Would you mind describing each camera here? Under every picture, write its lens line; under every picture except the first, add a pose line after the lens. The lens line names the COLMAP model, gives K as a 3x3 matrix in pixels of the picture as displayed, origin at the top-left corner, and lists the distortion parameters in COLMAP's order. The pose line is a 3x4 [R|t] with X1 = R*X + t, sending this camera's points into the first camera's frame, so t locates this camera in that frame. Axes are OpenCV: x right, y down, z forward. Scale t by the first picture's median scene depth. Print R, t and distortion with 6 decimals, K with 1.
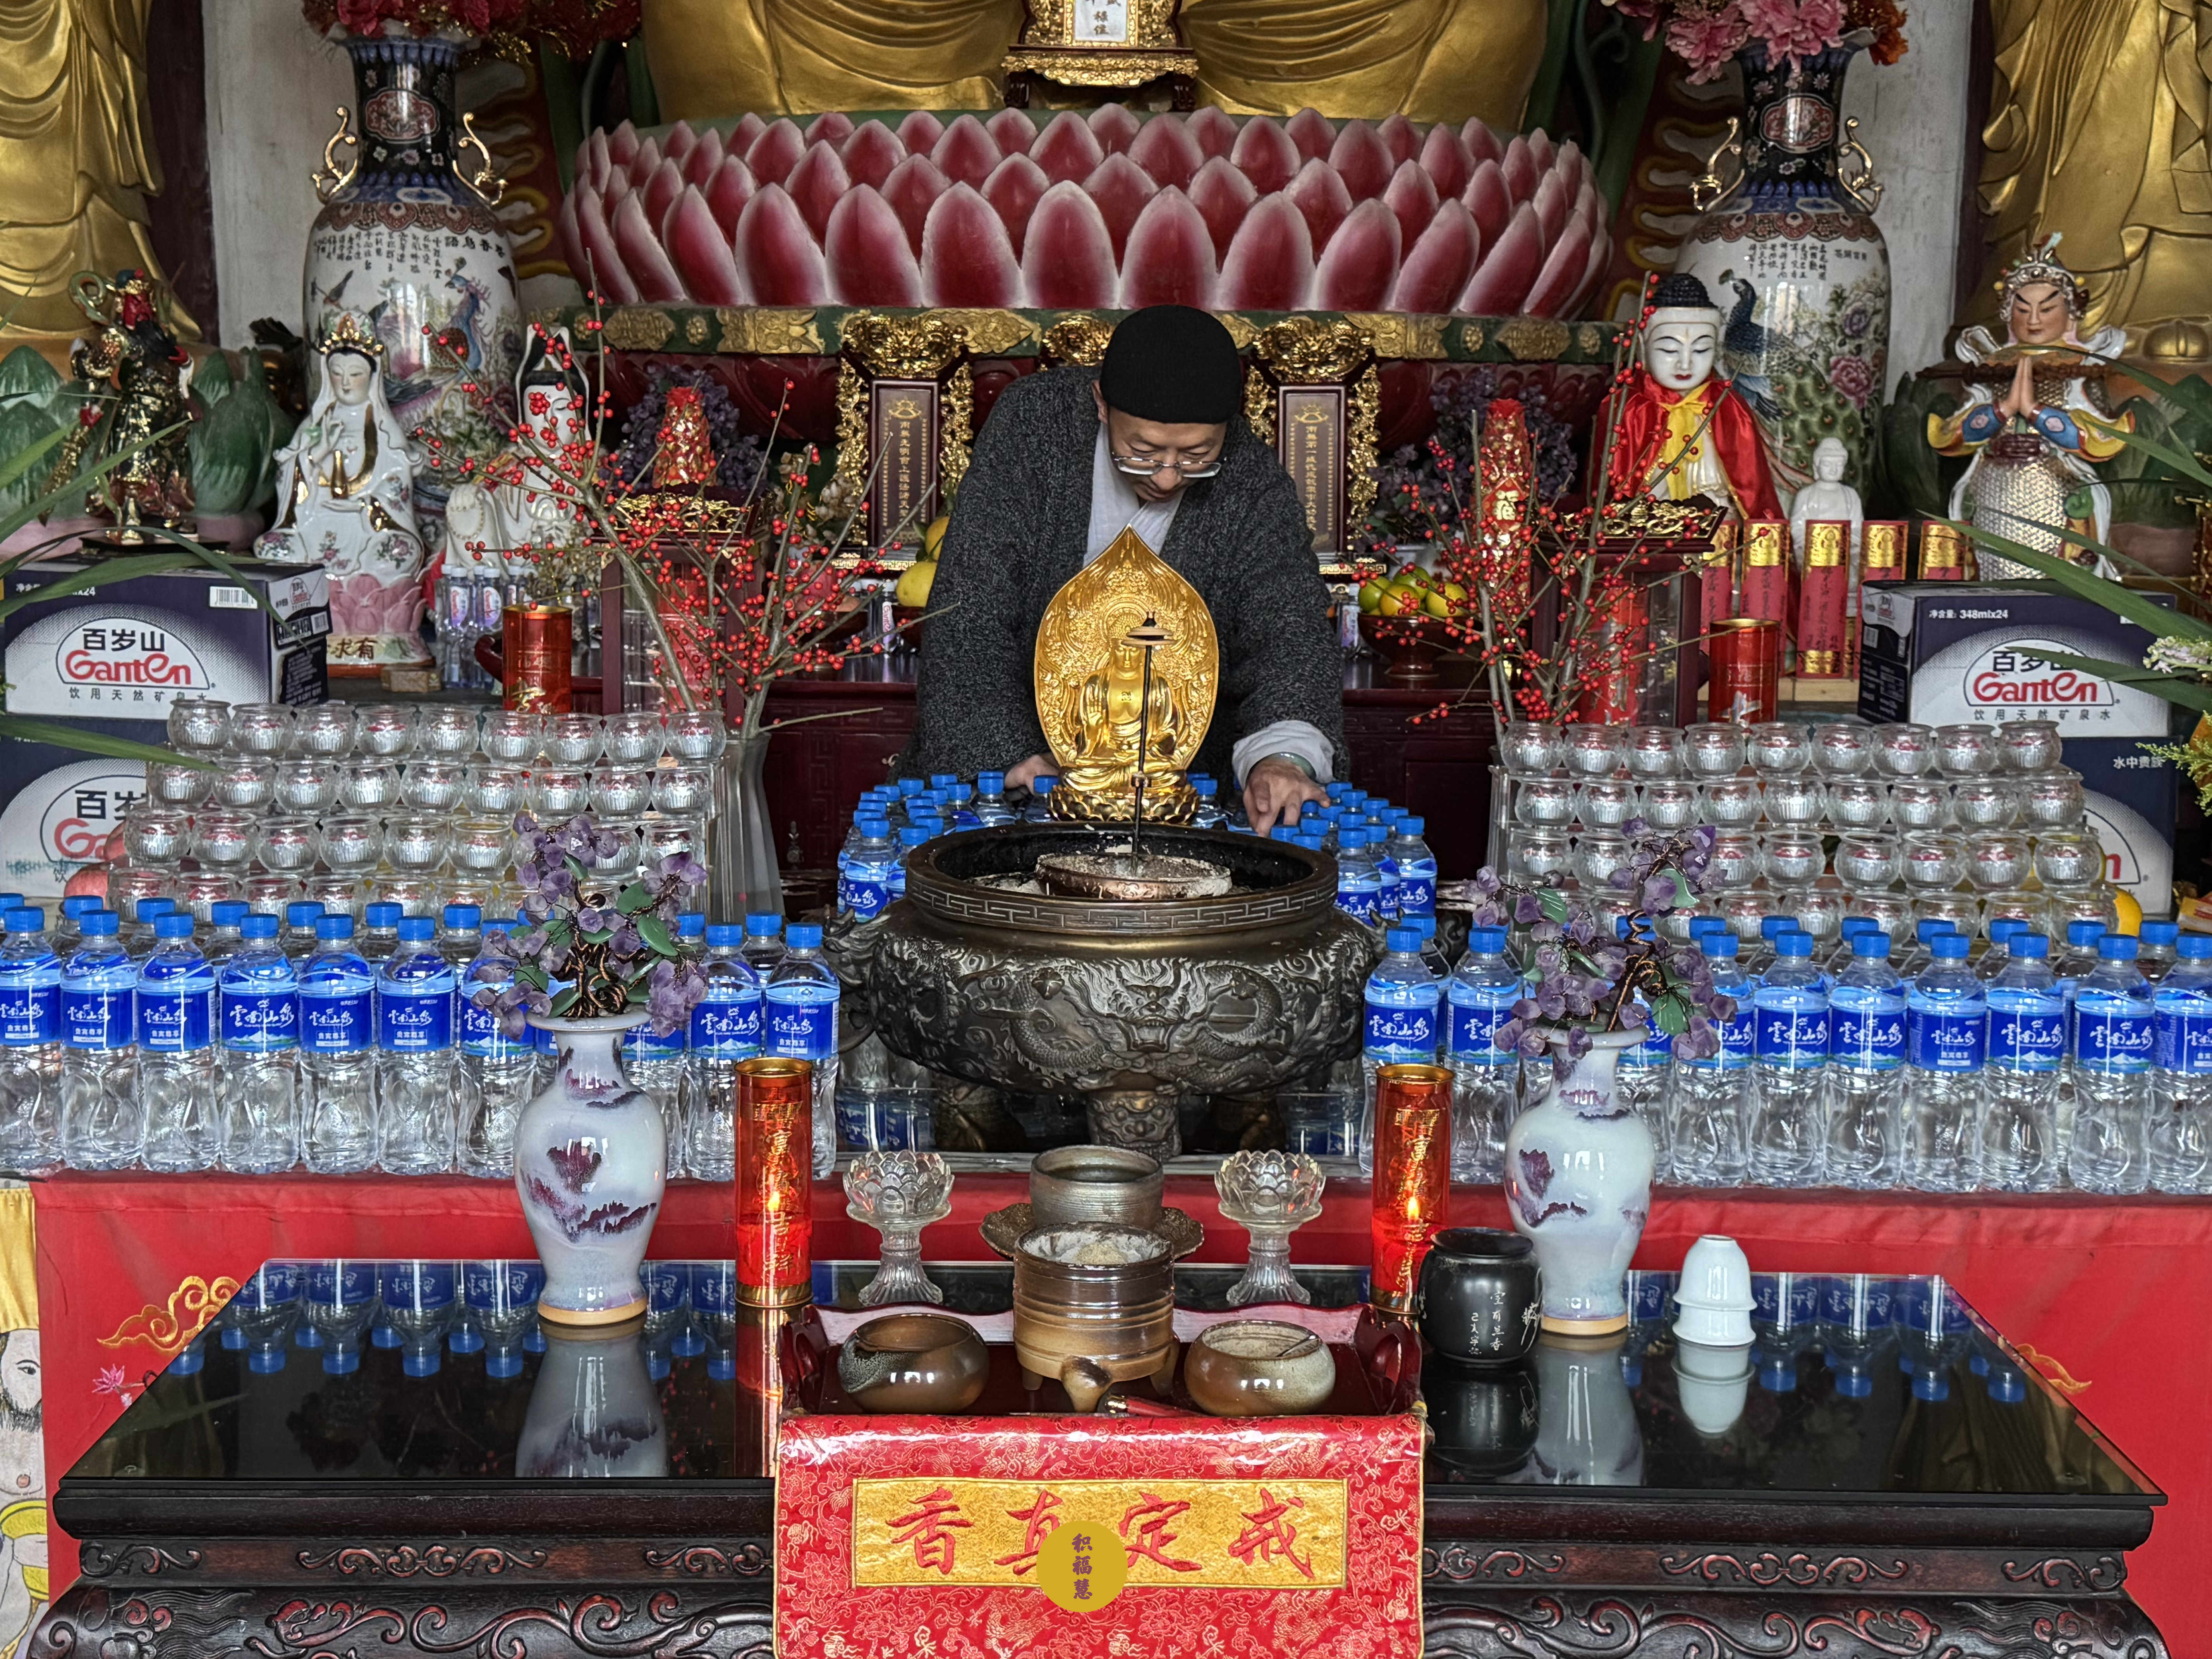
lens RADIAL K [[2852.1, 0, 1094.3], [0, 2852.1, 823.9], [0, 0, 1]] dist [0.116724, 0.000000]
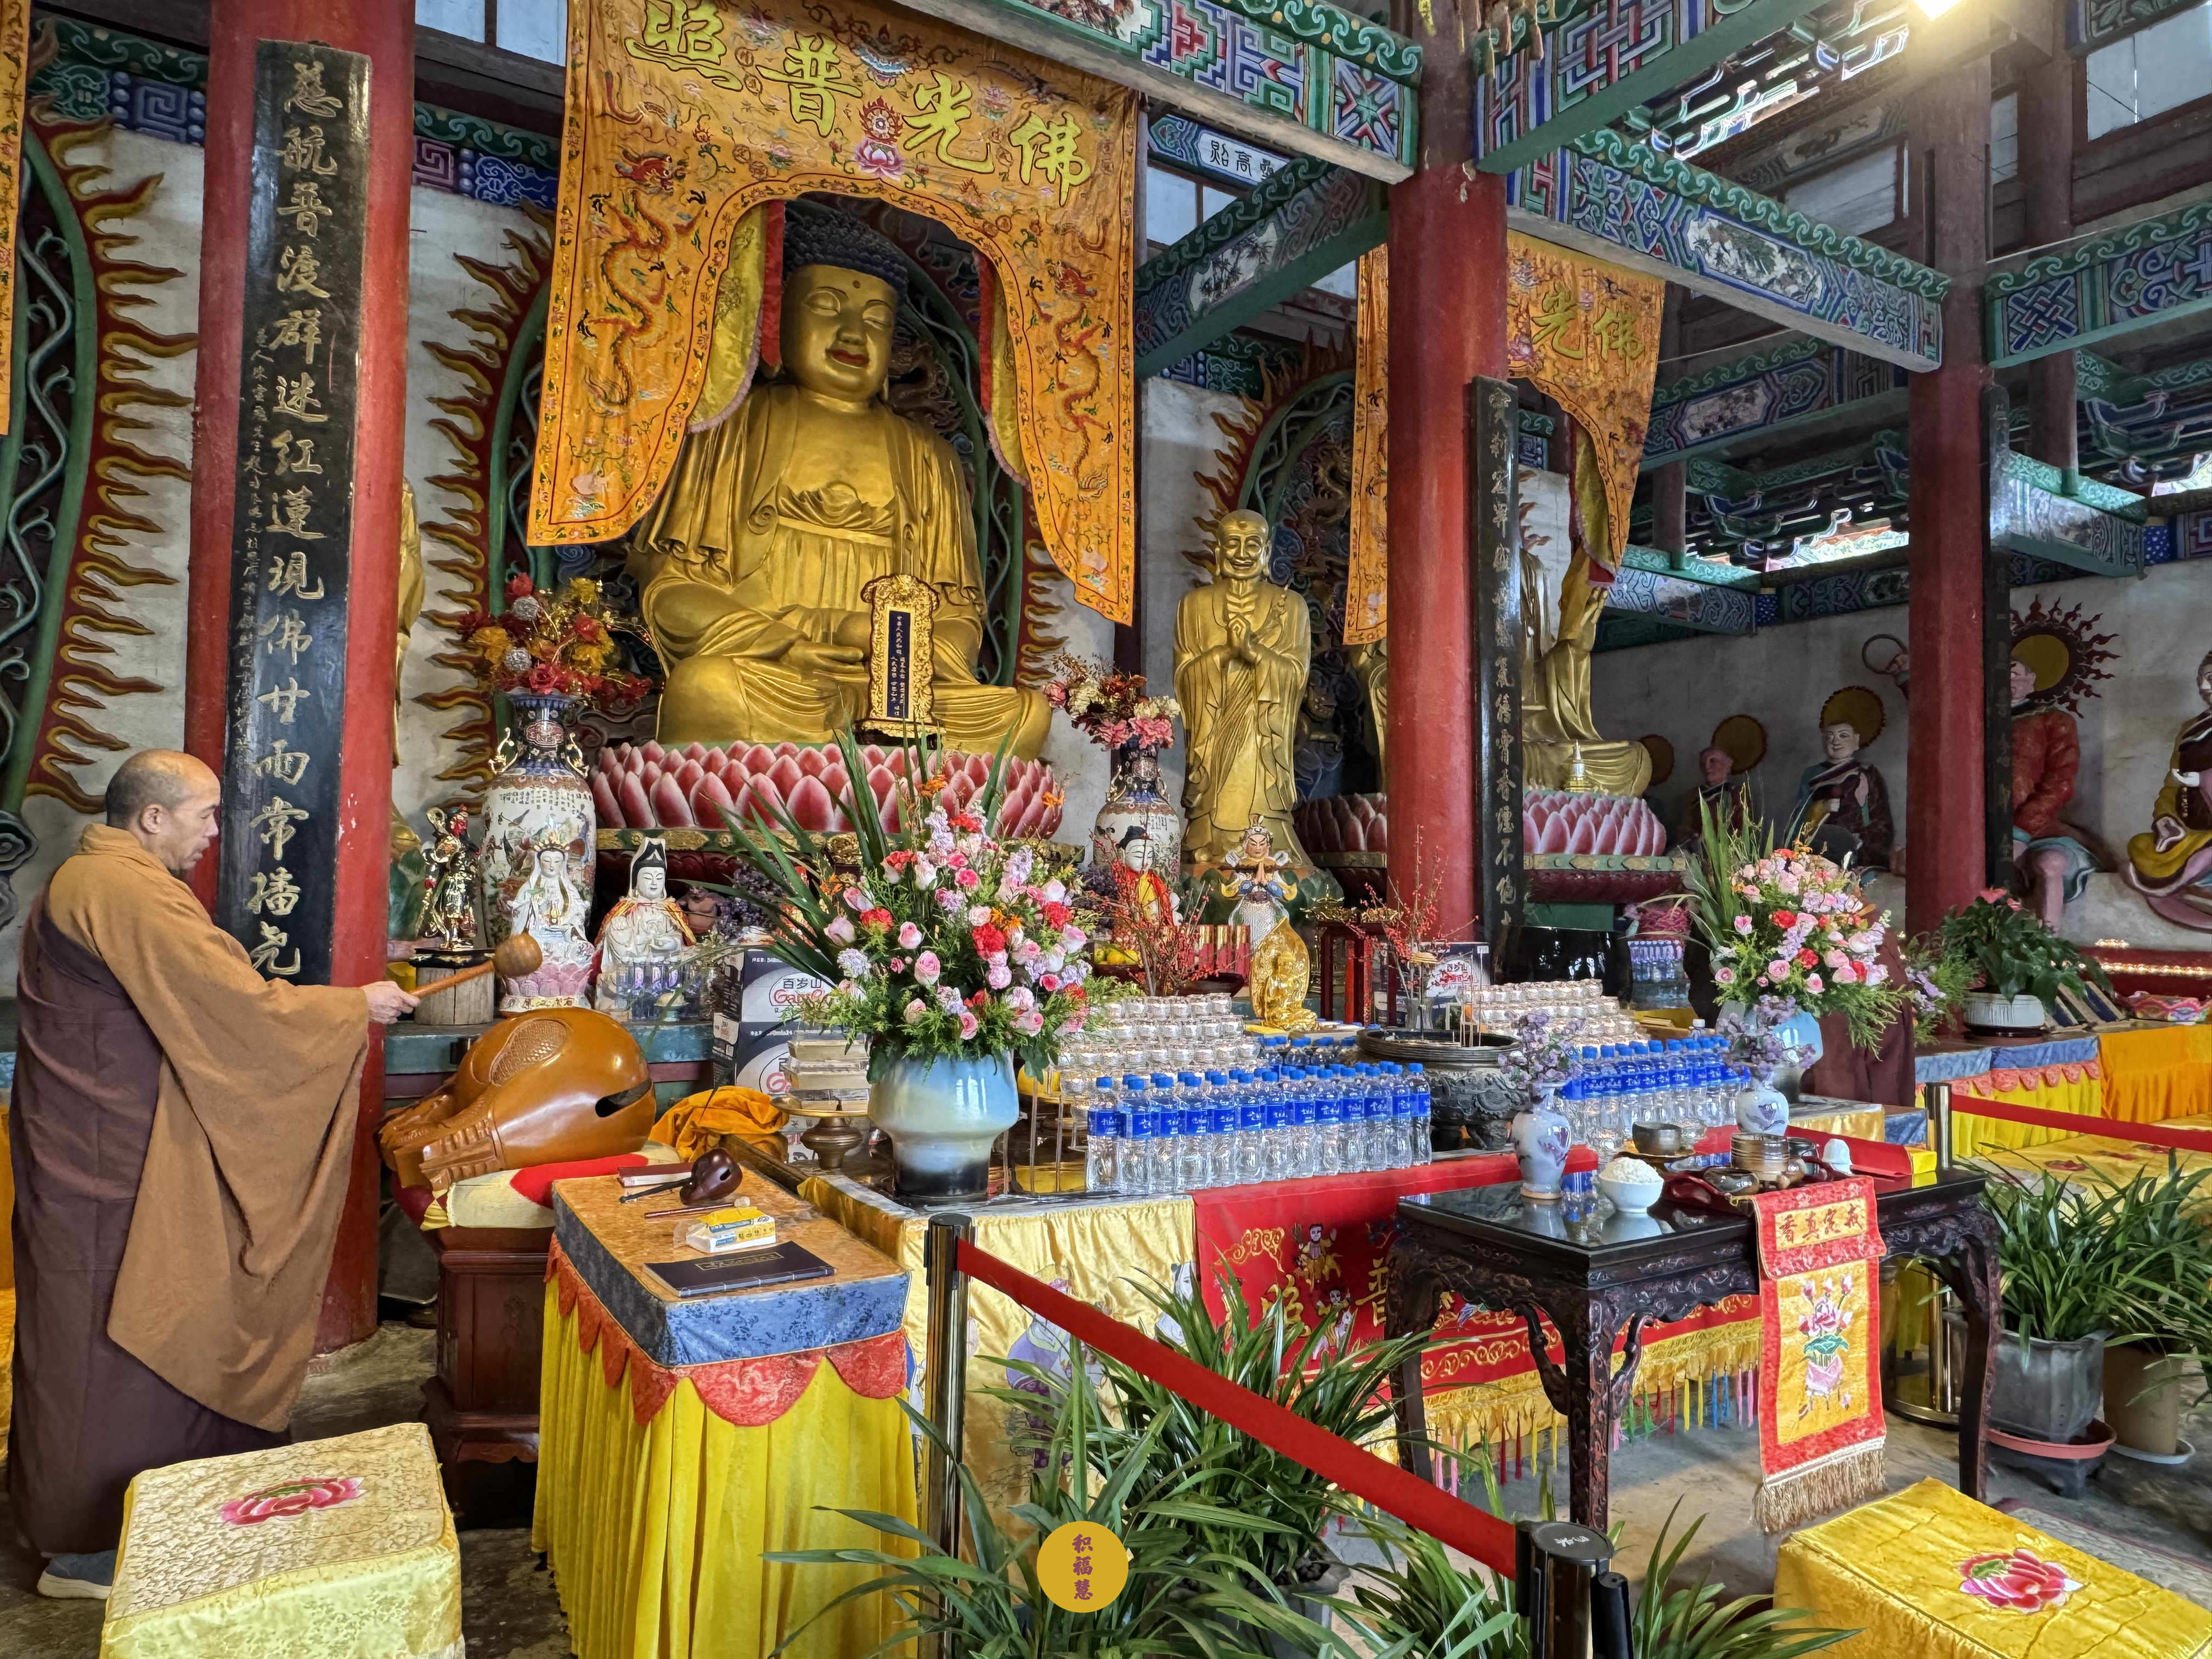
lens RADIAL K [[1402.6, 0, 1088.2], [0, 1402.6, 830.8], [0, 0, 1]] dist [-0.003097, -0.001879]
pose [[0.856430, 0.021987, 0.515794, -0.444958], [0.074180, 0.983485, -0.165091, 0.006547], [-0.510905, 0.179650, 0.840655, 0.018504]]
